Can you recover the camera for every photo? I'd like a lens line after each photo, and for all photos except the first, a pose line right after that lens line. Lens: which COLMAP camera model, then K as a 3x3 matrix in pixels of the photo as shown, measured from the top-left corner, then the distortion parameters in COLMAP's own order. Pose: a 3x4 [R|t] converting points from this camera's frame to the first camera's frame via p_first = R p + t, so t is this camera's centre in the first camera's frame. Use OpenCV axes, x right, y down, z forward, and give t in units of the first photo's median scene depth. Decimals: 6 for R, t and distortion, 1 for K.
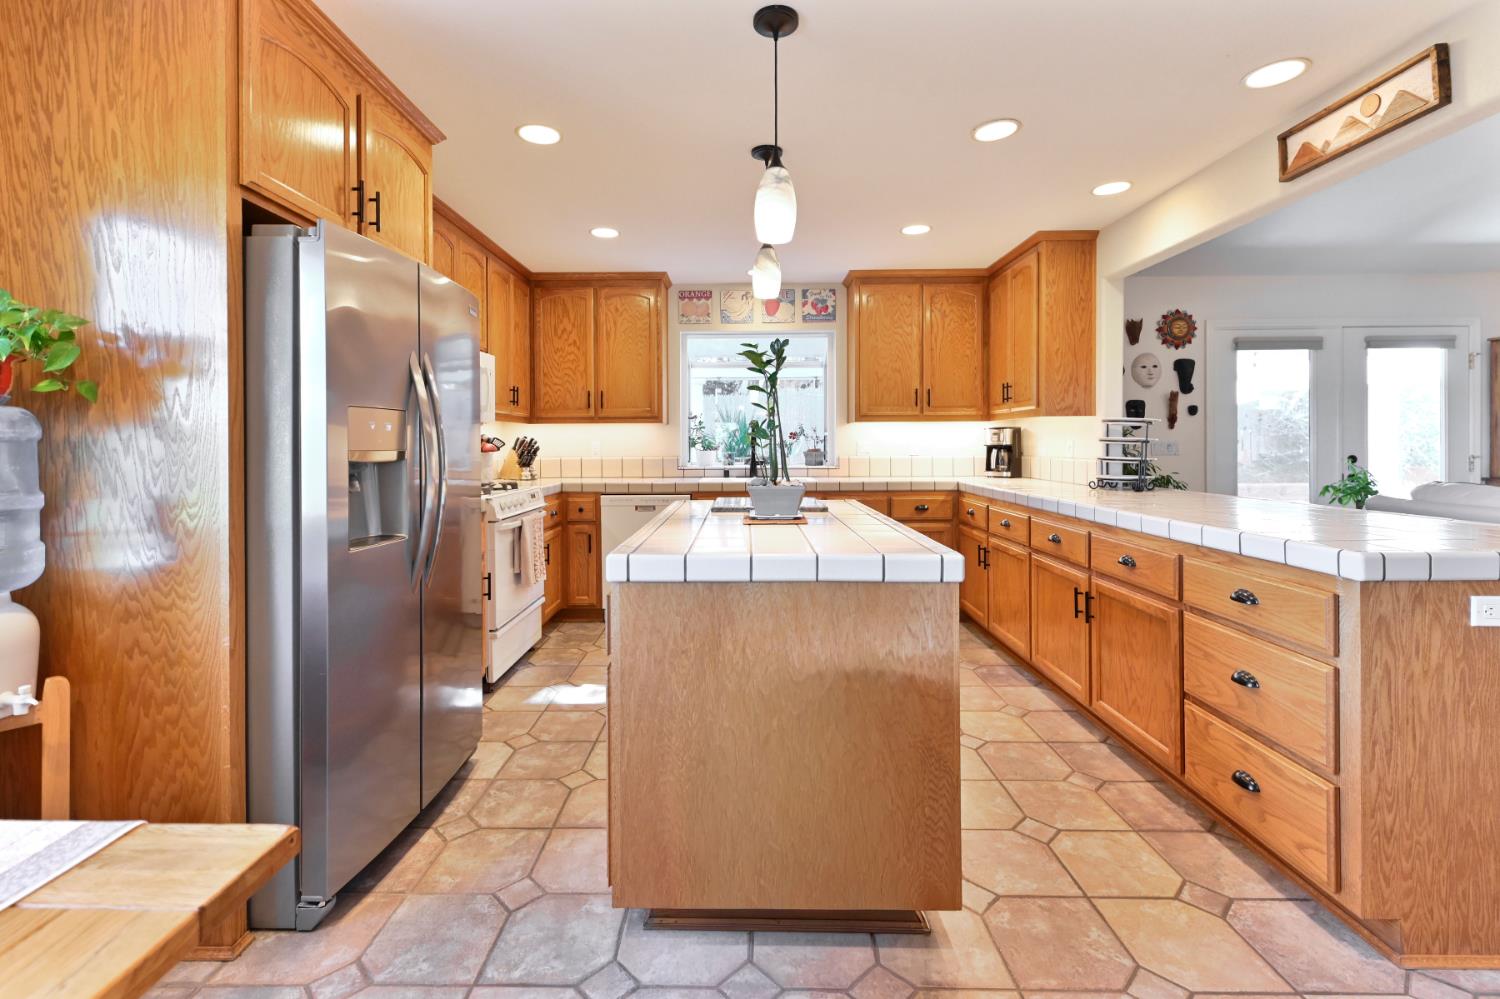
lens RADIAL K [[652.1, 0, 748.3], [0, 652.1, 446.3], [0, 0, 1]] dist [0.001425, 0.000021]
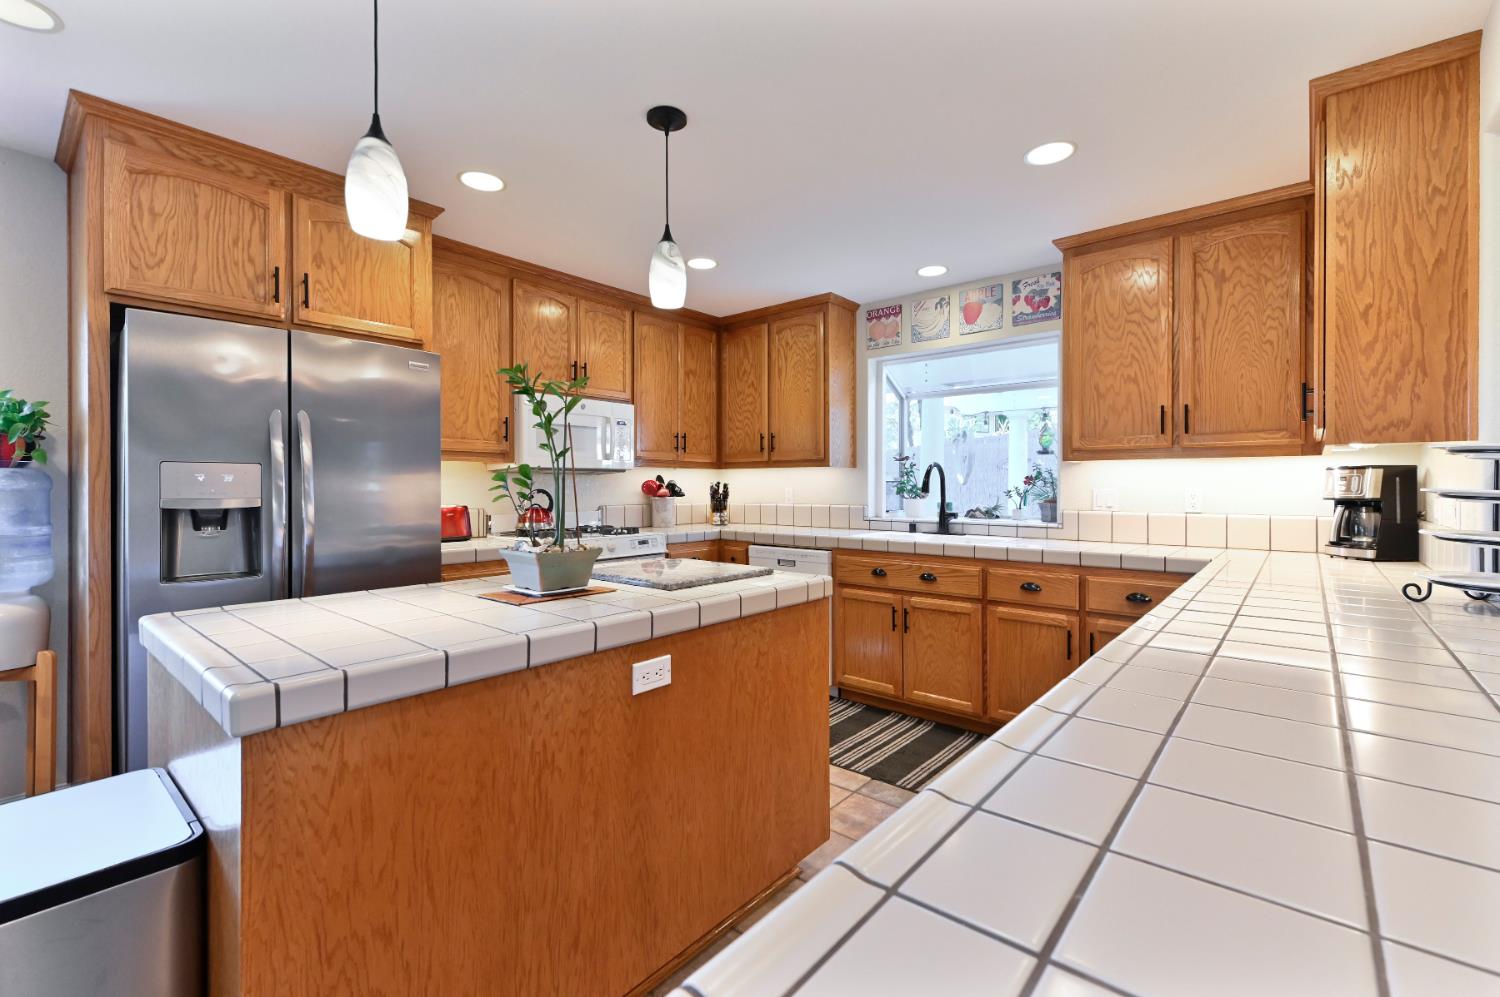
lens RADIAL K [[648.6, 0, 757.3], [0, 648.6, 488.2], [0, 0, 1]] dist [0.018048, -0.013187]
pose [[0.775767, 0.007462, -0.630976, 0.342441], [-0.007336, 0.999969, 0.002807, -0.008469], [0.630977, 0.002452, 0.775797, 0.266730]]
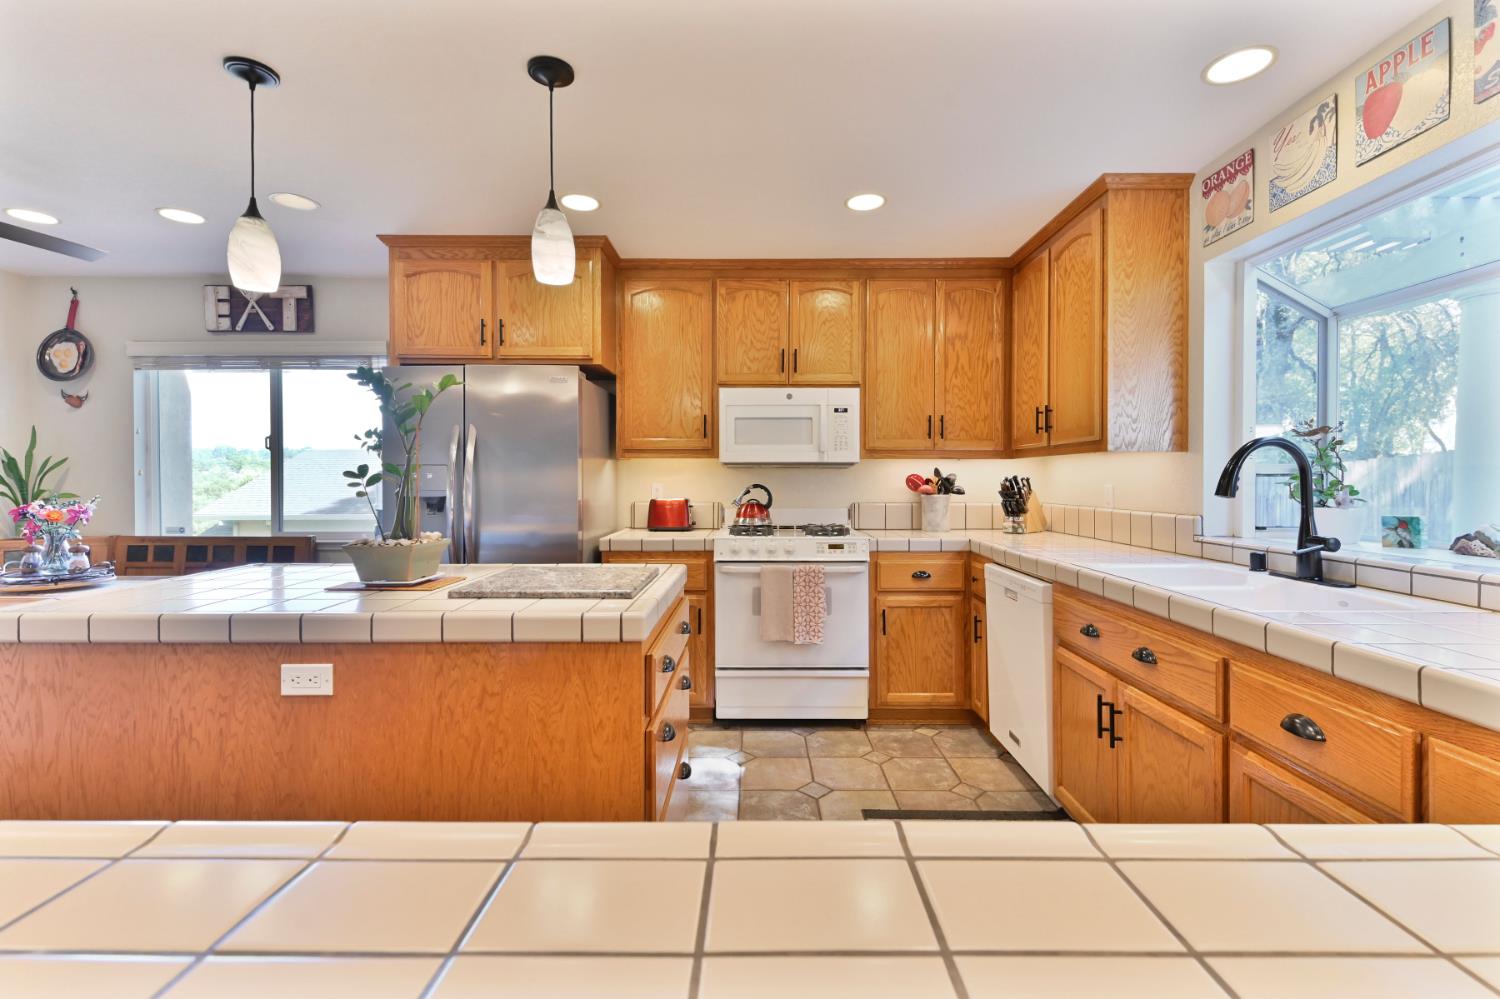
lens RADIAL K [[641.1, 0, 748.2], [0, 641.1, 484.0], [0, 0, 1]] dist [0.017790, -0.007384]
pose [[0.009517, 0.013791, -0.999860, 0.410253], [-0.005432, 0.999891, 0.013740, -0.014144], [0.999940, 0.005301, 0.009591, 0.694609]]
